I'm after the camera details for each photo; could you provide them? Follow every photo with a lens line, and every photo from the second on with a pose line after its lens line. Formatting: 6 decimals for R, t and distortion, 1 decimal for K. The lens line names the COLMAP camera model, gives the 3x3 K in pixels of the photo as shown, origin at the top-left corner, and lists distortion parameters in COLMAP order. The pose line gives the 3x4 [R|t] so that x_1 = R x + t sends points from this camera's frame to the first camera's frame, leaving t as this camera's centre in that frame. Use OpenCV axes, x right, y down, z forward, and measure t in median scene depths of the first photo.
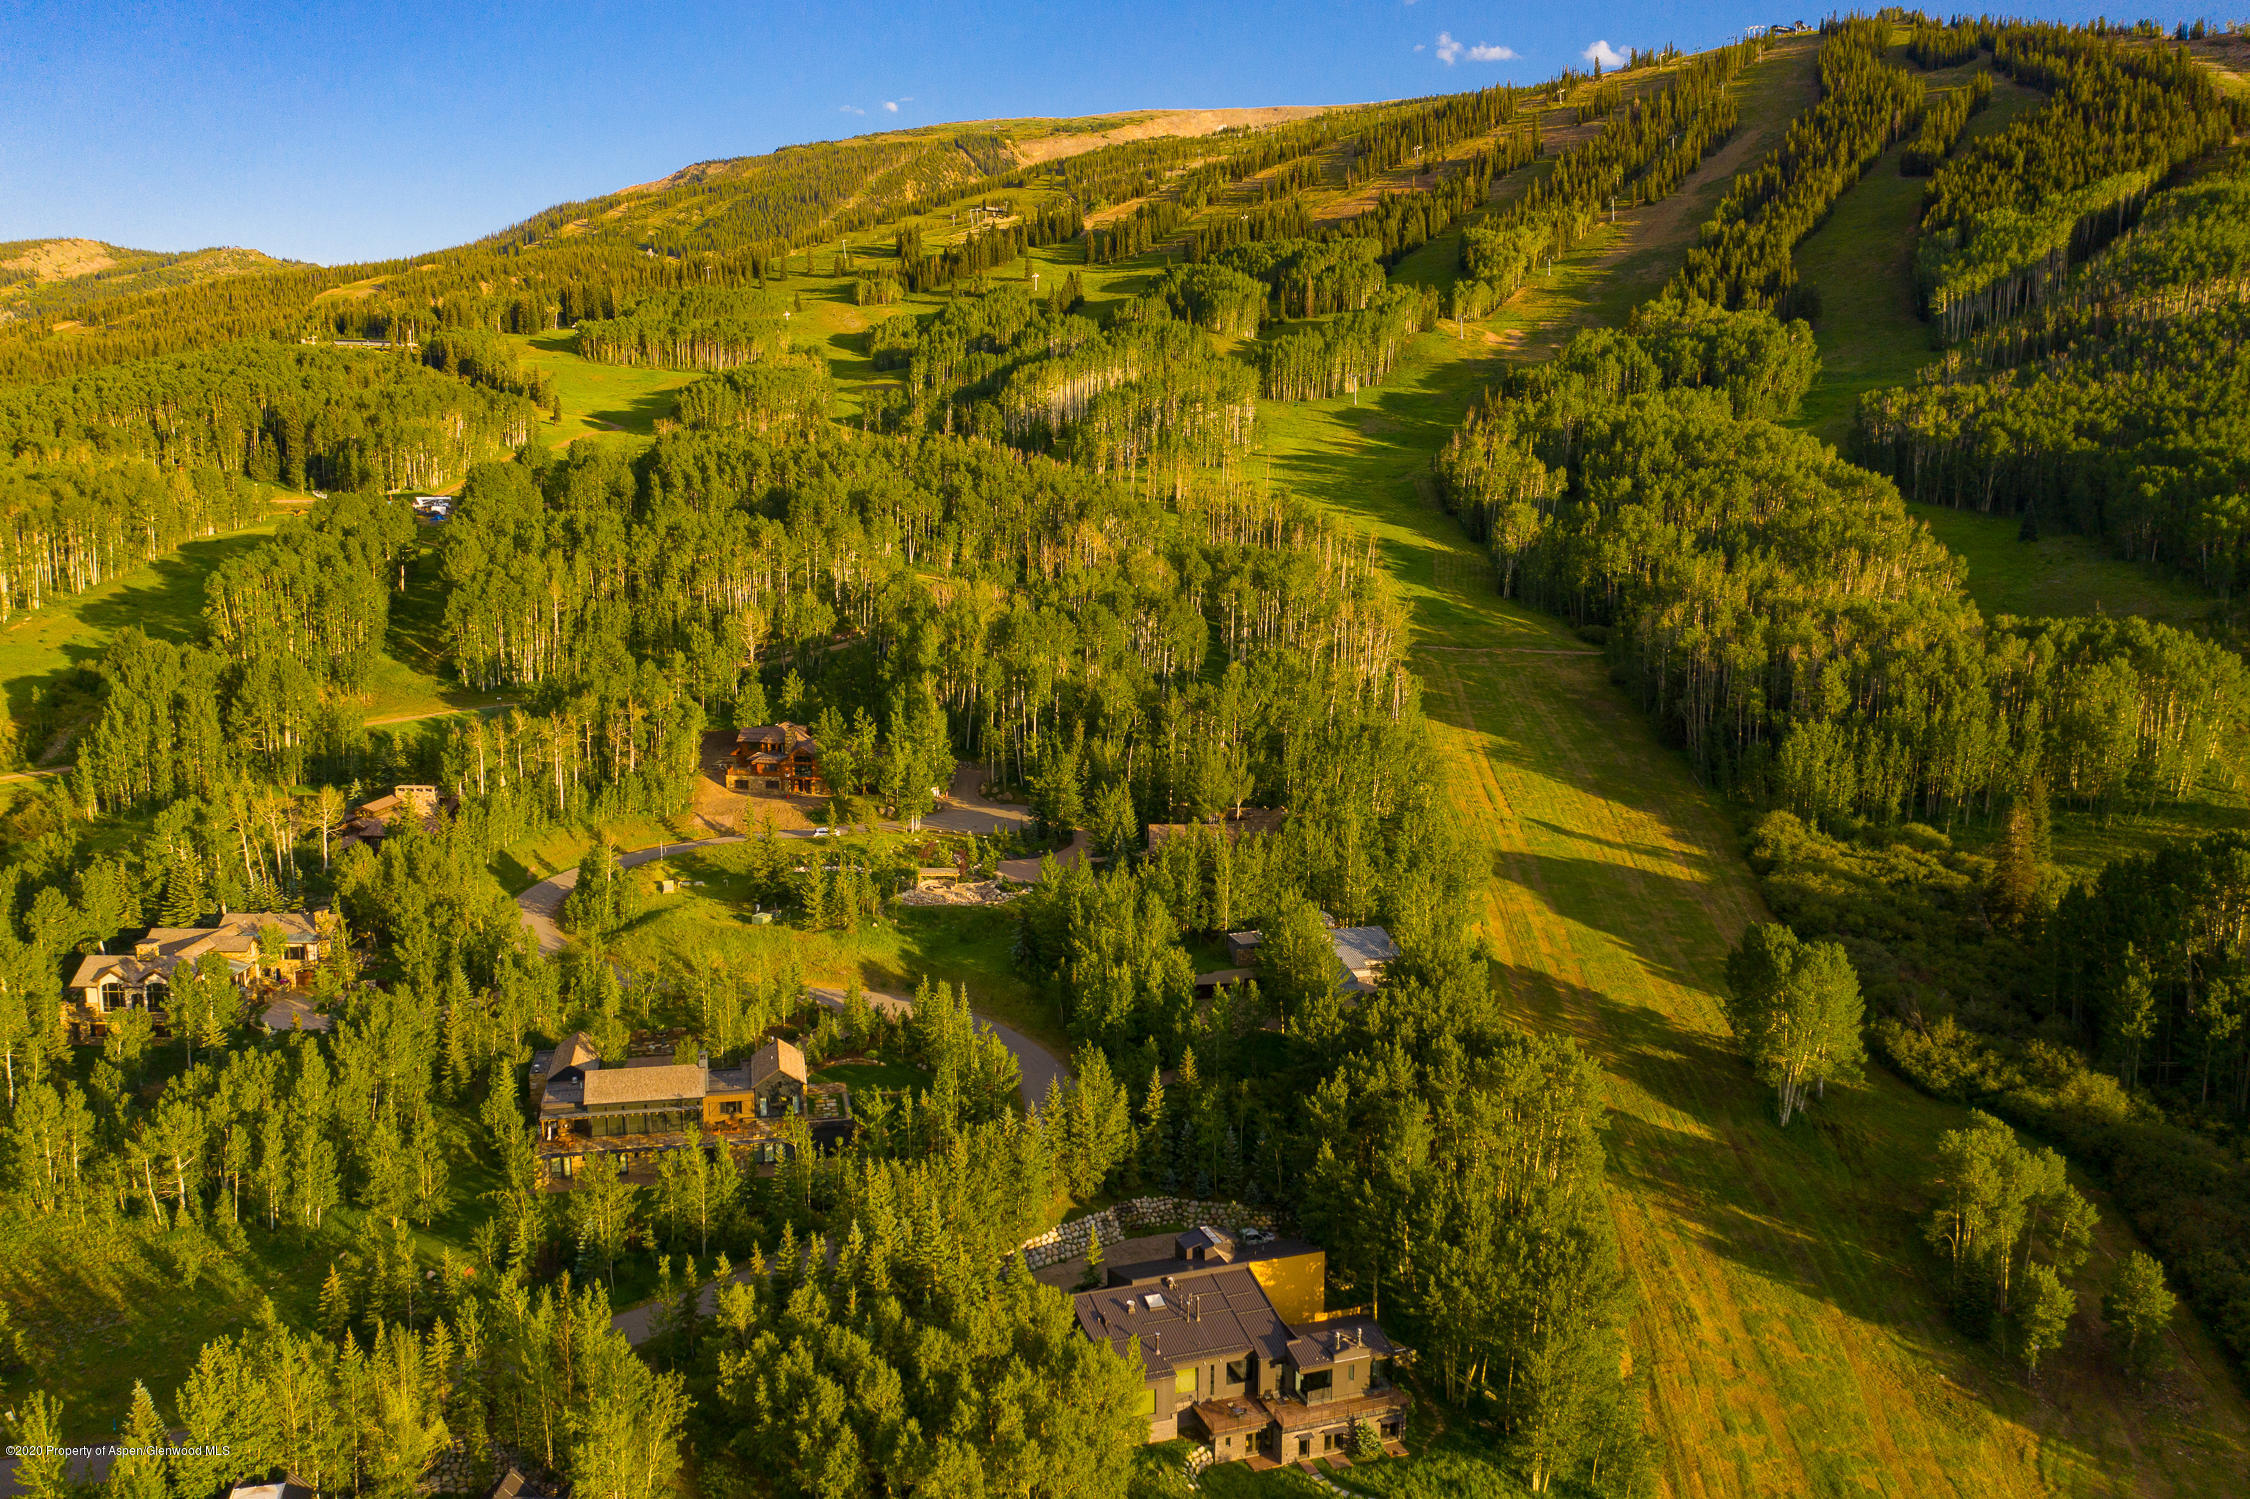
lens RADIAL K [[1773.6, 0, 1119.4], [0, 1773.6, 742.1], [0, 0, 1]] dist [-0.018280, 0.004725]
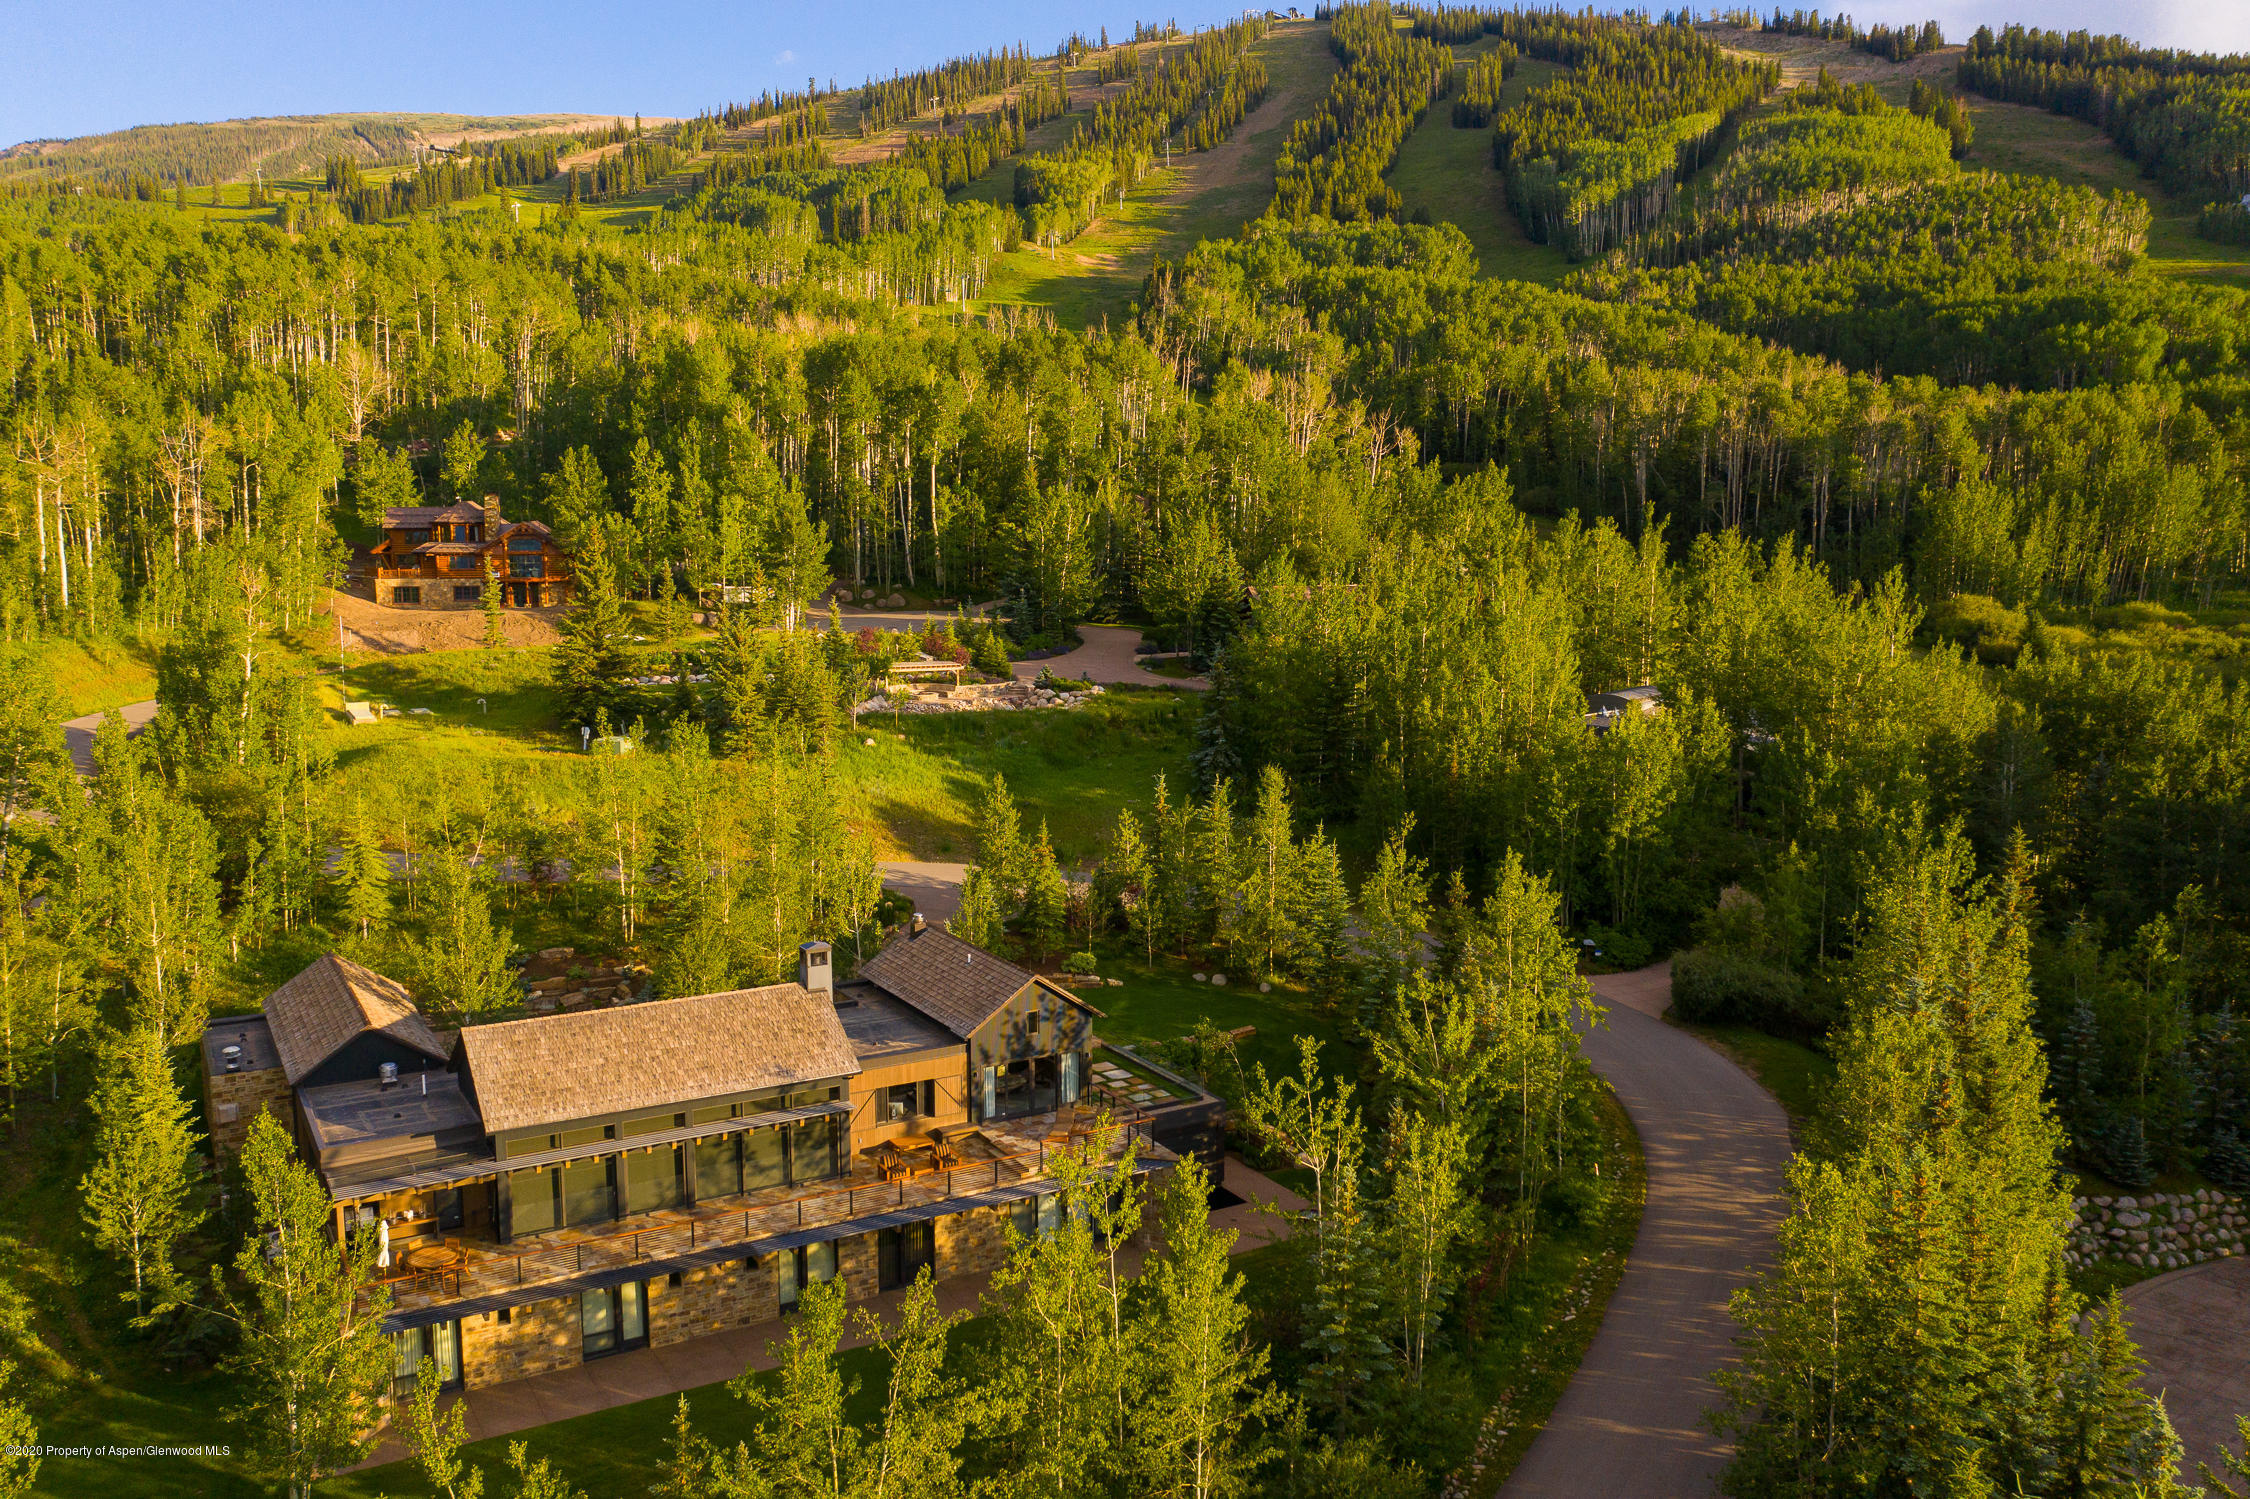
lens RADIAL K [[1769.1, 0, 1120.9], [0, 1769.1, 744.1], [0, 0, 1]] dist [-0.013186, -0.003176]
pose [[0.949074, -0.044220, 0.311935, -0.111821], [0.051785, 0.998530, -0.016007, 0.057596], [-0.310769, 0.031345, 0.949969, 0.262436]]
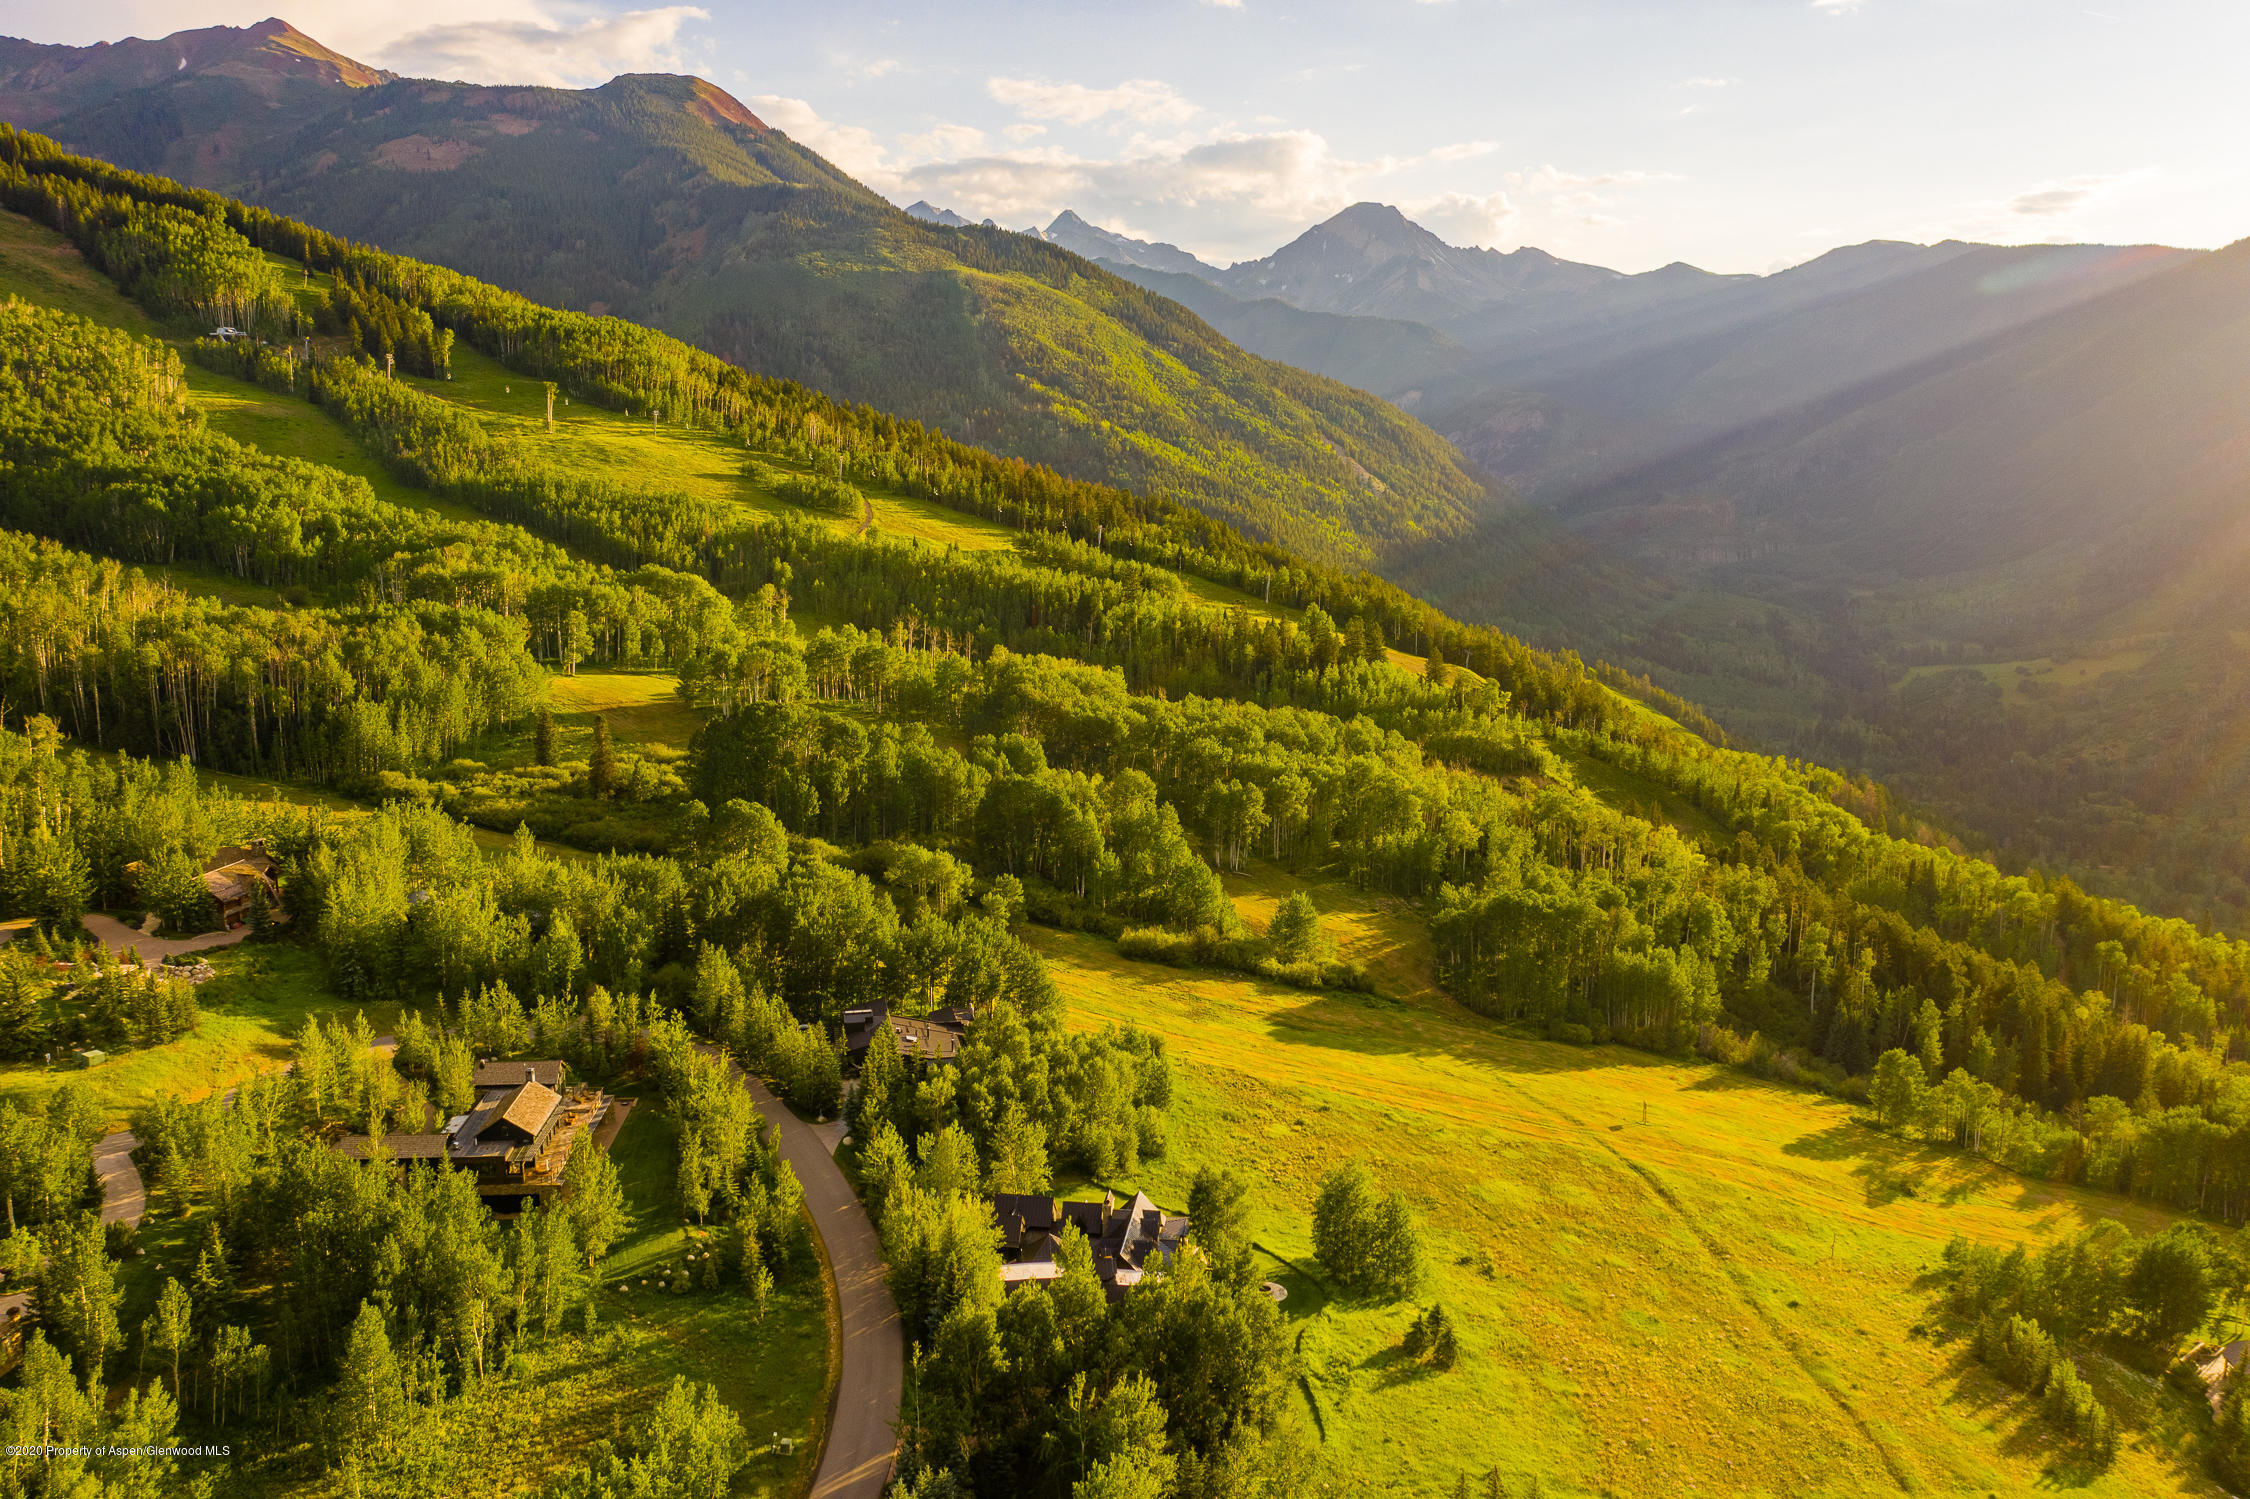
lens RADIAL K [[1774.4, 0, 1118.8], [0, 1774.4, 743.5], [0, 0, 1]] dist [-0.015400, 0.006241]
pose [[0.136226, -0.169517, 0.976067, -0.494612], [0.156153, 0.976610, 0.147817, -0.054042], [-0.978294, 0.132279, 0.159510, 0.167943]]
